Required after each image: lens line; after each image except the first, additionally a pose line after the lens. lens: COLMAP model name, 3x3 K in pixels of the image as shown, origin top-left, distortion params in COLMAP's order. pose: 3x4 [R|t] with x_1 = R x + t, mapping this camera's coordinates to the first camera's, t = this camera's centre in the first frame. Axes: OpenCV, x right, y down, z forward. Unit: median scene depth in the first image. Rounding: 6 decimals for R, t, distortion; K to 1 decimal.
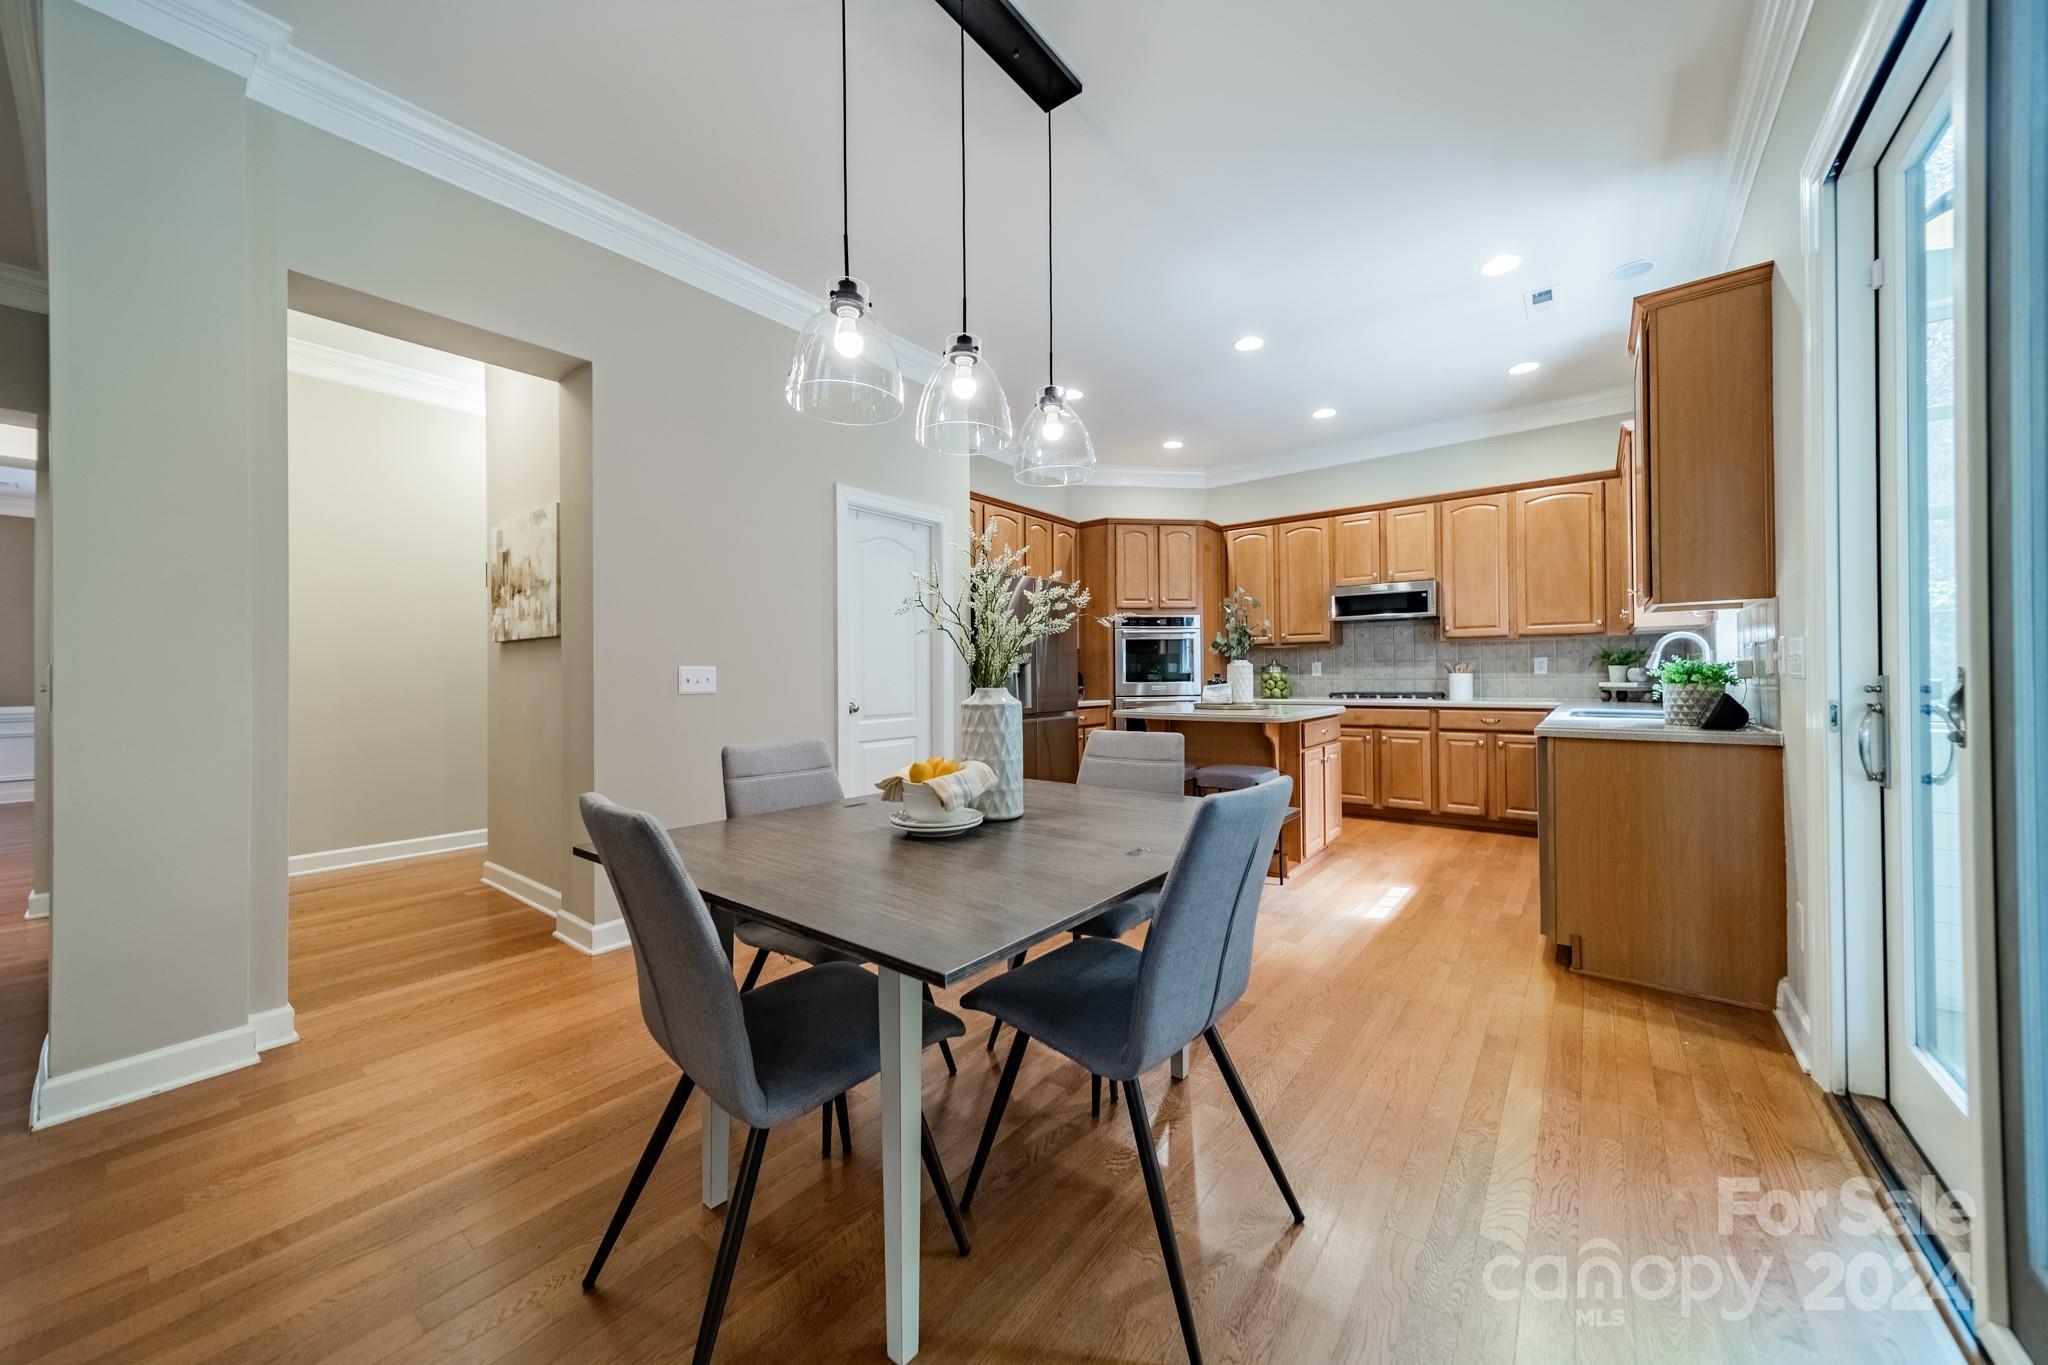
lens RADIAL K [[728.1, 0, 1020.3], [0, 728.1, 672.2], [0, 0, 1]] dist [0.006784, 0.000237]
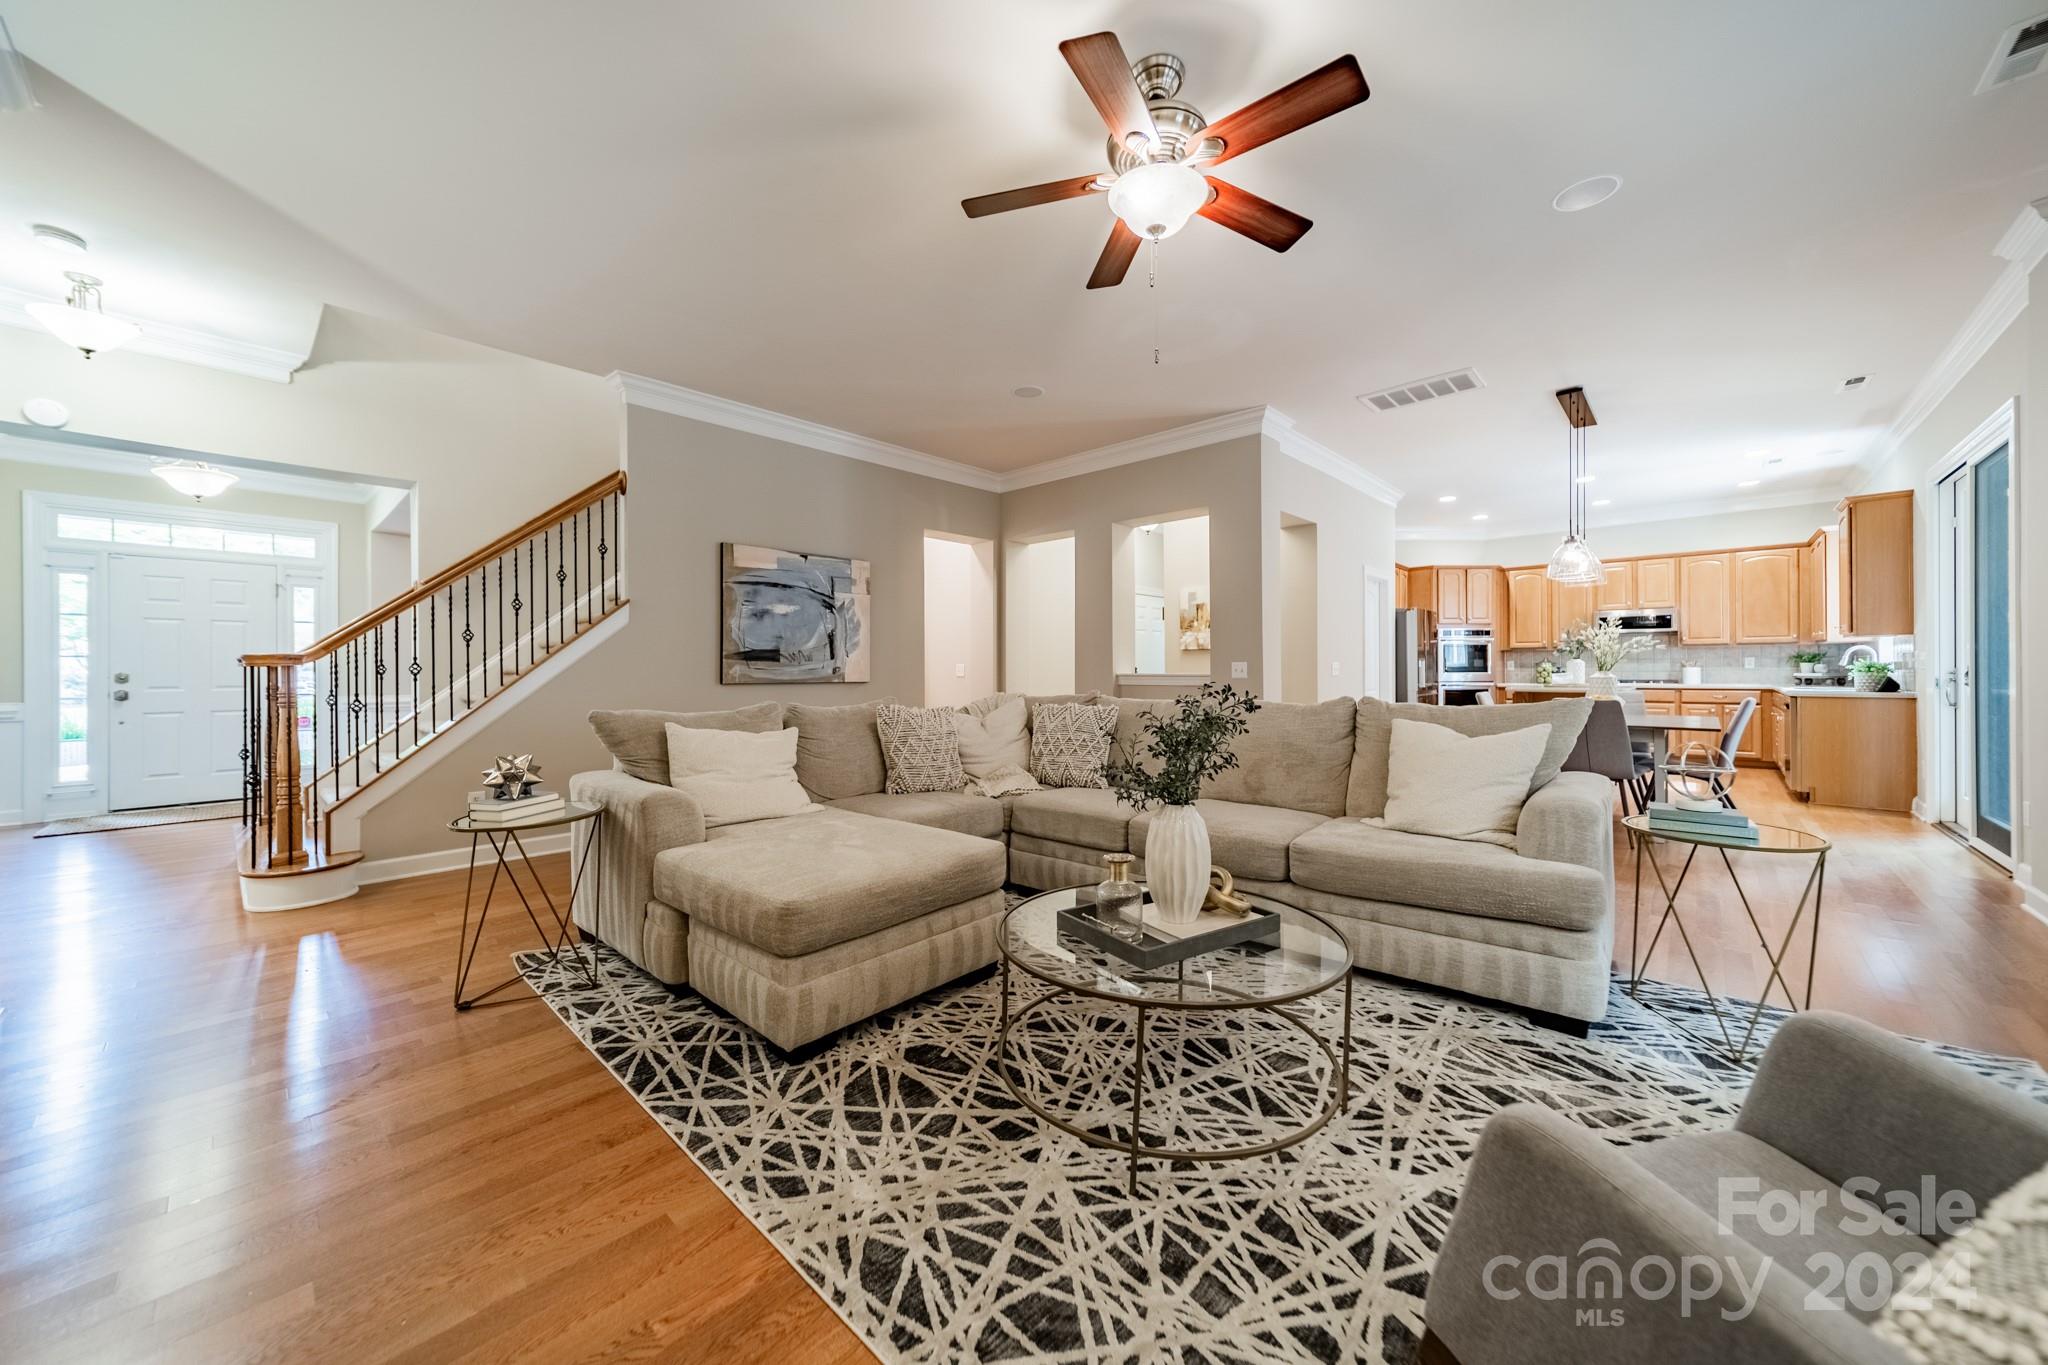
lens RADIAL K [[728.1, 0, 1028.4], [0, 728.1, 672.0], [0, 0, 1]] dist [0.006784, 0.000237]
pose [[0.996868, 0.001417, -0.079074, -0.700450], [-0.000830, 0.999972, 0.007452, 0.000874], [0.079083, -0.007363, 0.996841, -0.684649]]
